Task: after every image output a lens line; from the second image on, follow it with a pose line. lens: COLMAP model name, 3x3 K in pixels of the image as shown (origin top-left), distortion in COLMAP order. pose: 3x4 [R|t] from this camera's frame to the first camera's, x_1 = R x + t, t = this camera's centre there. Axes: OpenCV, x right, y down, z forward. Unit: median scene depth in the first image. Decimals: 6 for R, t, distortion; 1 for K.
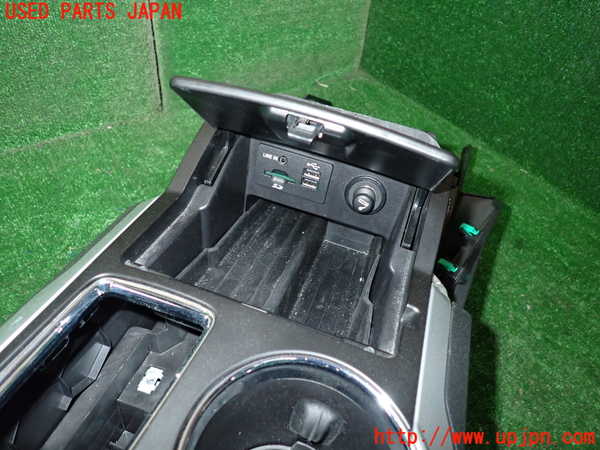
lens RADIAL K [[437.1, 0, 300.0], [0, 437.1, 225.0], [0, 0, 1]] dist [0.060357, -0.065999]
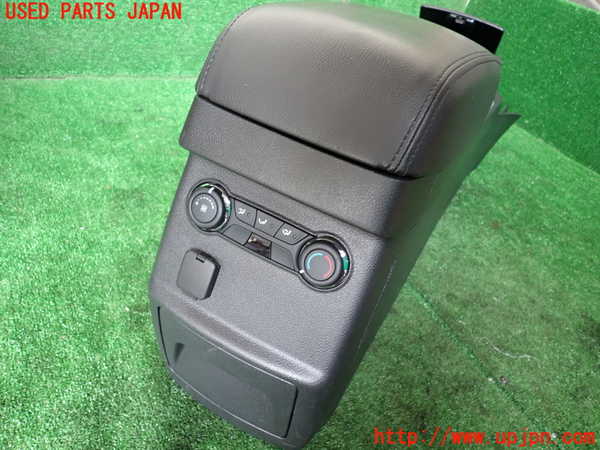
lens RADIAL K [[437.1, 0, 300.0], [0, 437.1, 225.0], [0, 0, 1]] dist [0.060357, -0.065999]
pose [[0.984949, 0.154198, -0.078087, -0.197074], [-0.163941, 0.976564, -0.139447, 0.563443], [0.054754, 0.150150, 0.987146, -0.621492]]
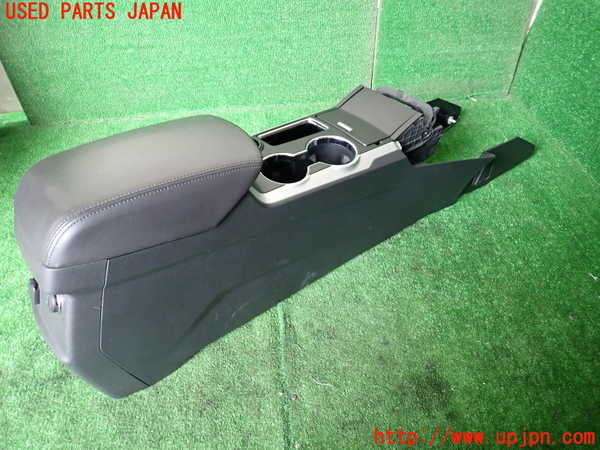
lens RADIAL K [[437.1, 0, 300.0], [0, 437.1, 225.0], [0, 0, 1]] dist [0.060357, -0.065999]
pose [[0.838526, 0.265693, -0.475690, 0.471024], [-0.287365, 0.957406, 0.028196, 0.277110], [0.462920, 0.113053, 0.879161, -0.704676]]
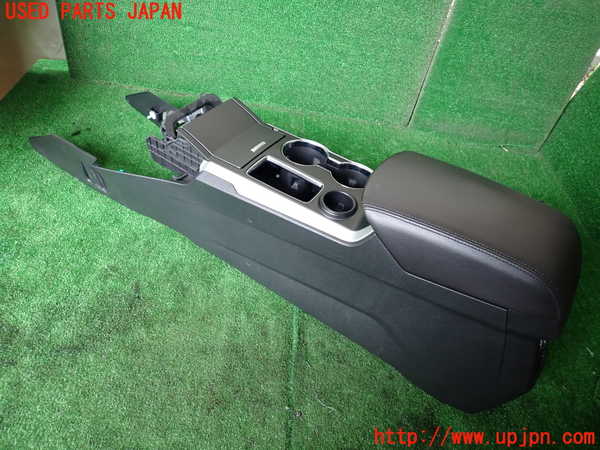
lens RADIAL K [[437.1, 0, 300.0], [0, 437.1, 225.0], [0, 0, 1]] dist [0.060357, -0.065999]
pose [[0.777257, 0.453150, -0.436494, 0.352704], [-0.485844, 0.873071, 0.041254, 0.251193], [0.399784, 0.180003, 0.898761, -0.797477]]
